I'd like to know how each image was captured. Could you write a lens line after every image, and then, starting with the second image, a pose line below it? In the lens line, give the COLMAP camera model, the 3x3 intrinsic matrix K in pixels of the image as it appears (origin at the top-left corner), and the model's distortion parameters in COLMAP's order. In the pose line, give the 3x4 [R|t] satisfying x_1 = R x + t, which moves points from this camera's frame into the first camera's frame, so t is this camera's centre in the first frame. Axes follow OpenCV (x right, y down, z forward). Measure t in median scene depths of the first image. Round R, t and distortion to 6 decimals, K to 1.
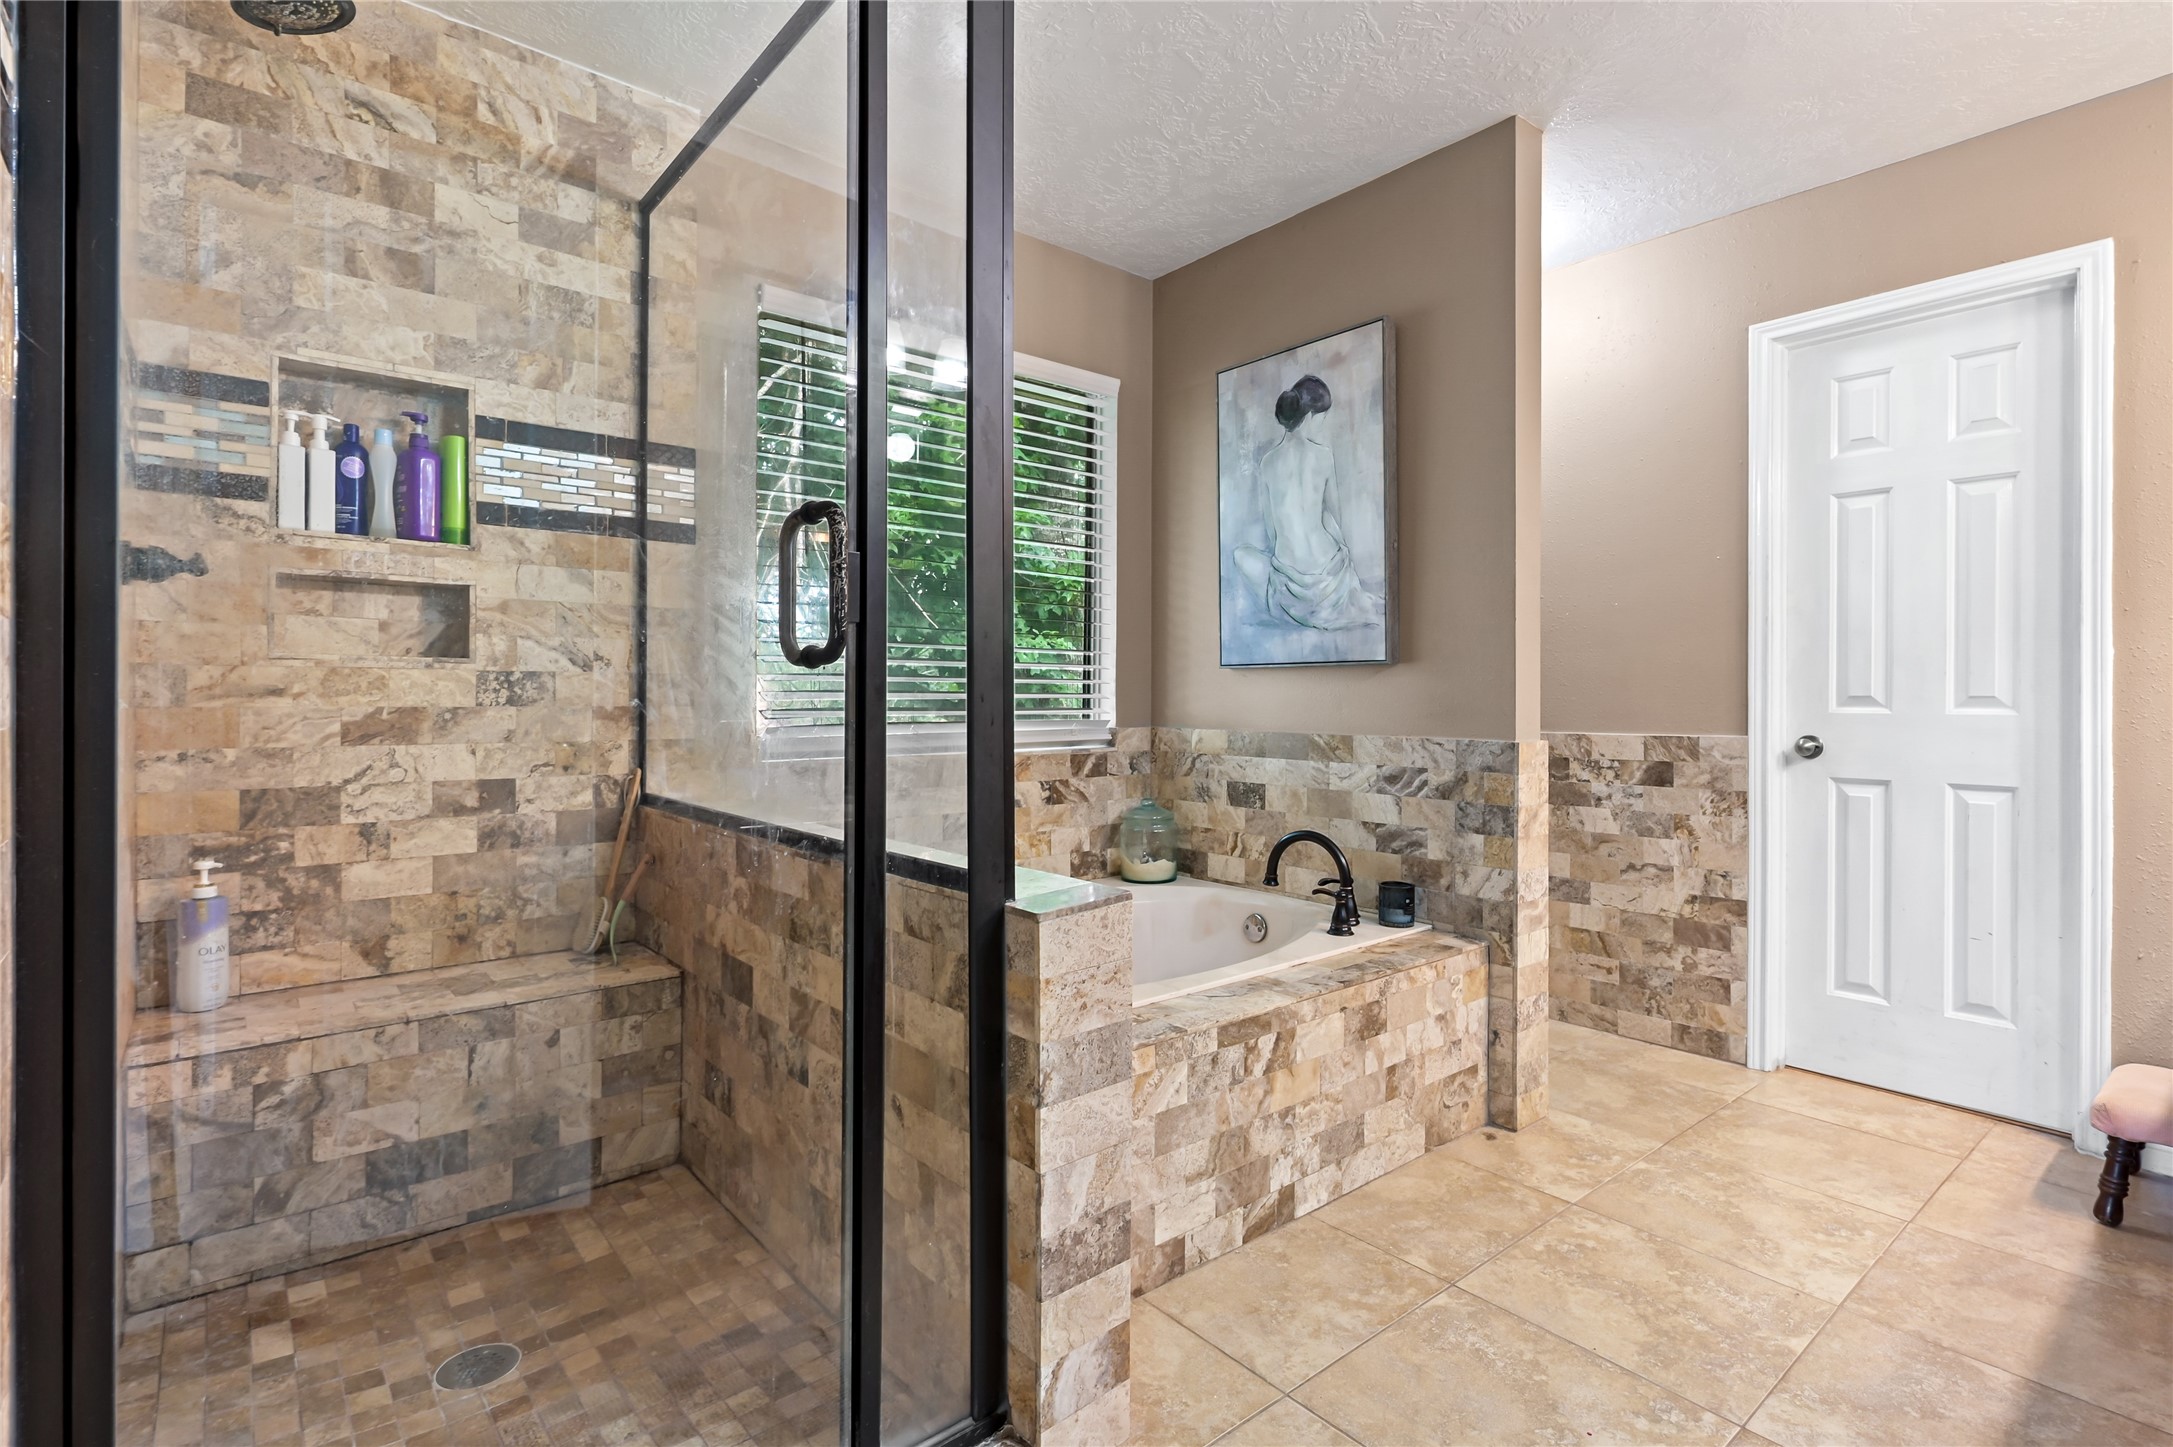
lens RADIAL K [[1032.4, 0, 1090.1], [0, 1032.4, 695.5], [0, 0, 1]] dist [0.008953, 0.000195]
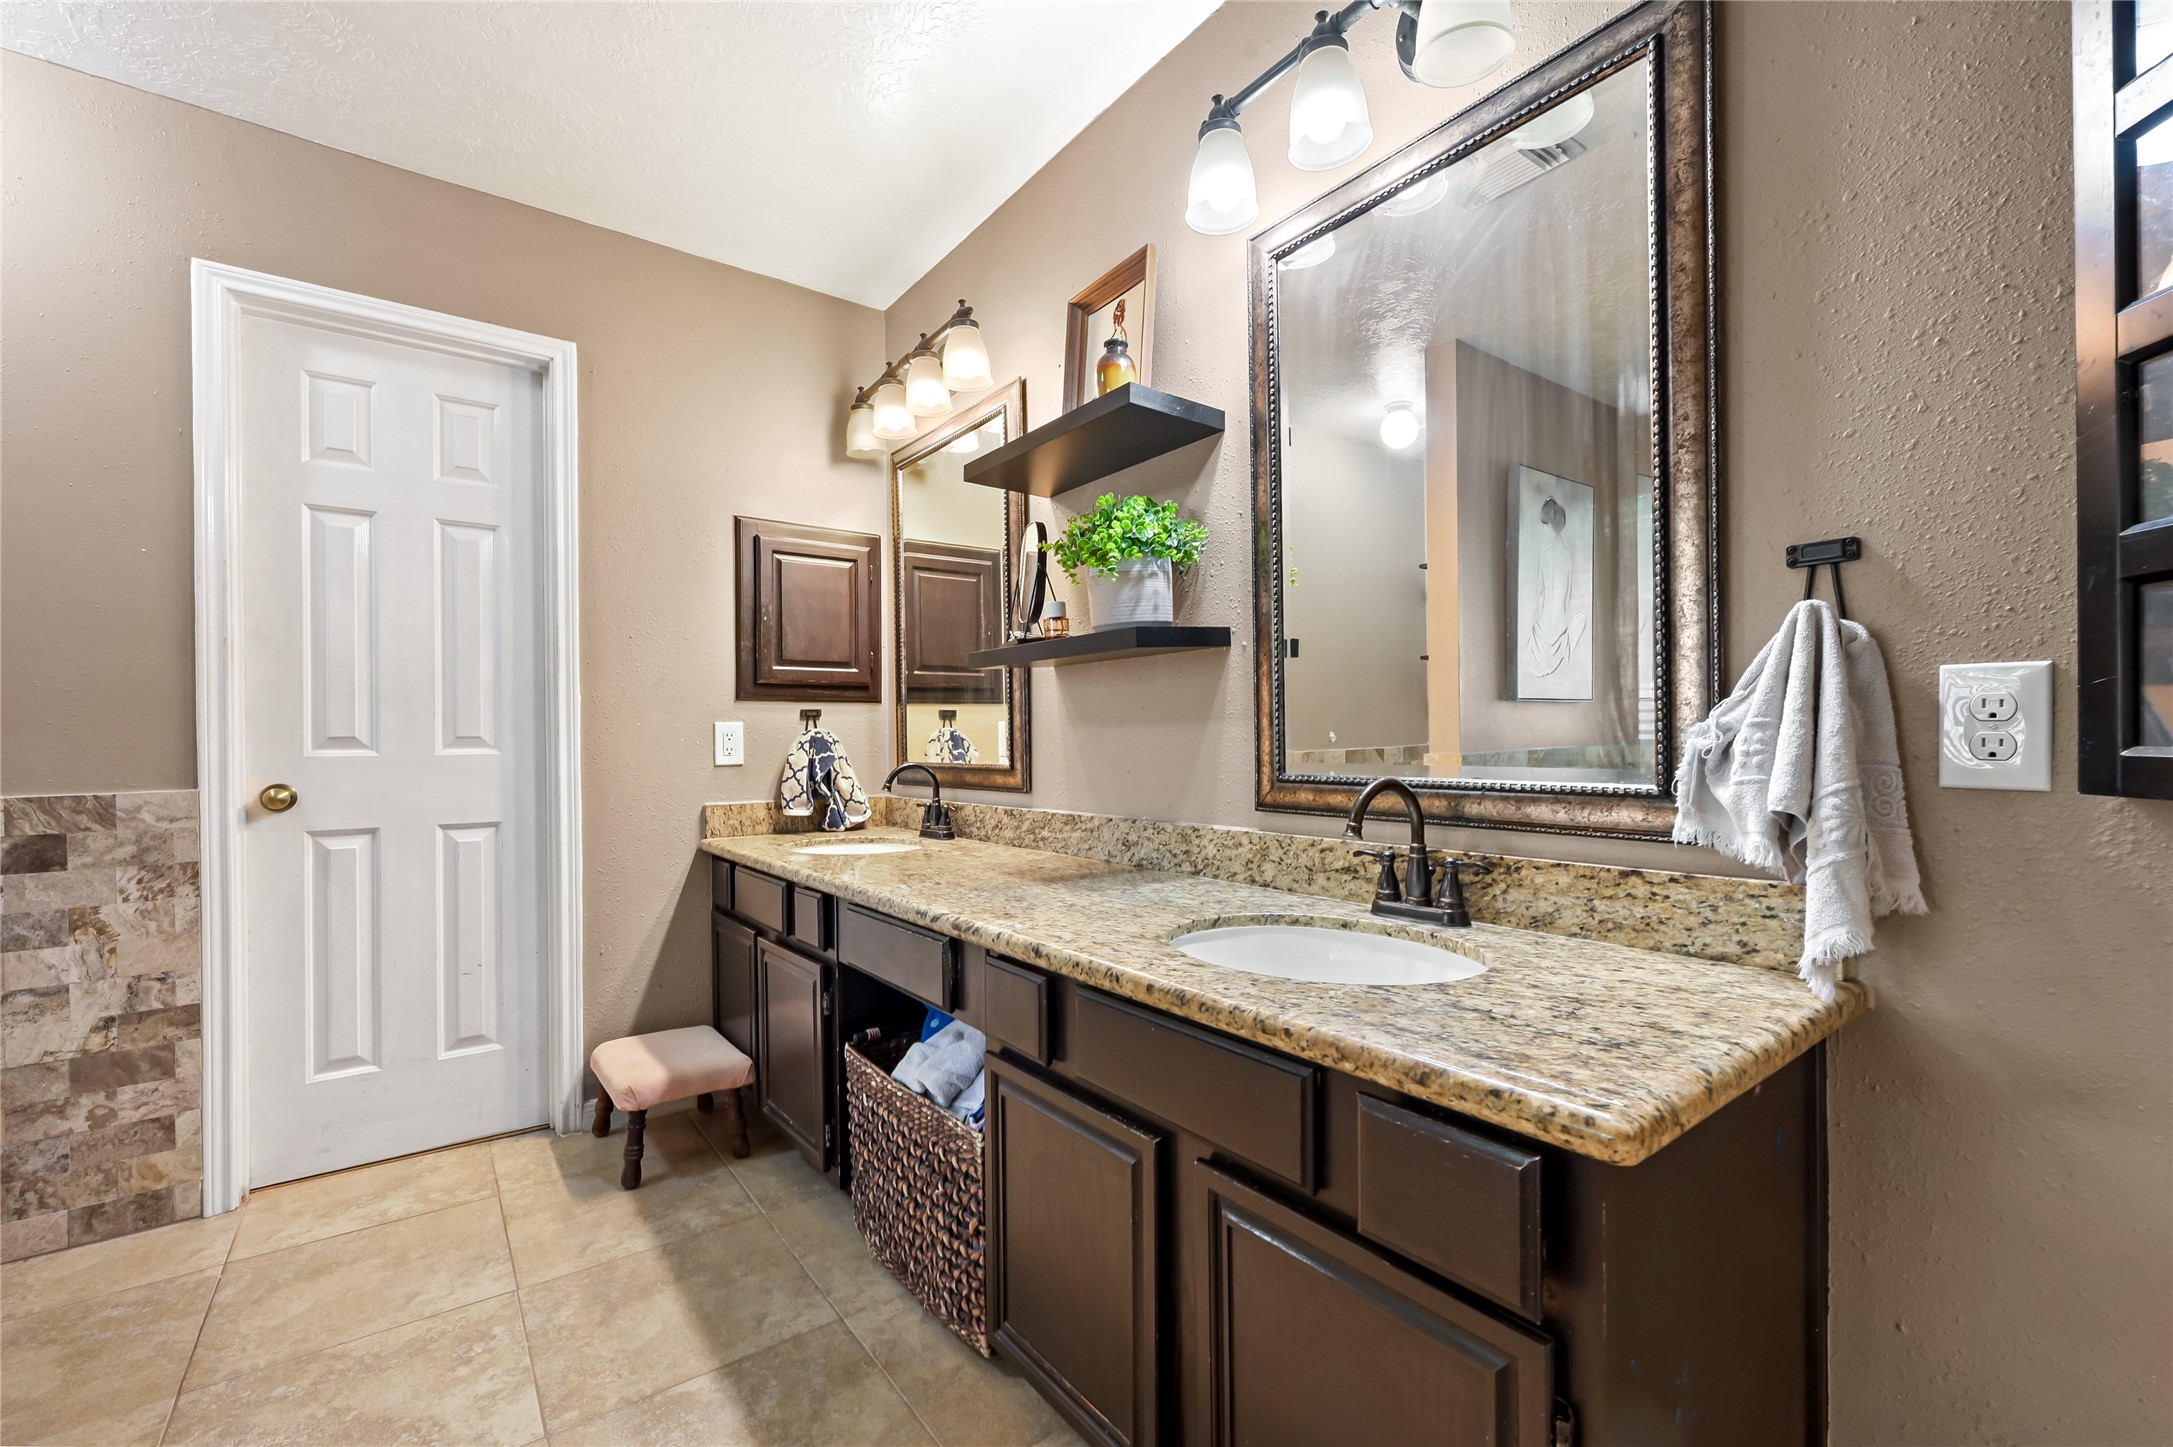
lens RADIAL K [[902.6, 0, 1087.5], [0, 902.6, 741.5], [0, 0, 1]] dist [-0.000169, -0.000279]
pose [[0.048869, -0.006520, 0.998784, -0.003699], [0.005769, 0.999964, 0.006245, 0.003271], [-0.998789, 0.005457, 0.048905, 0.324422]]
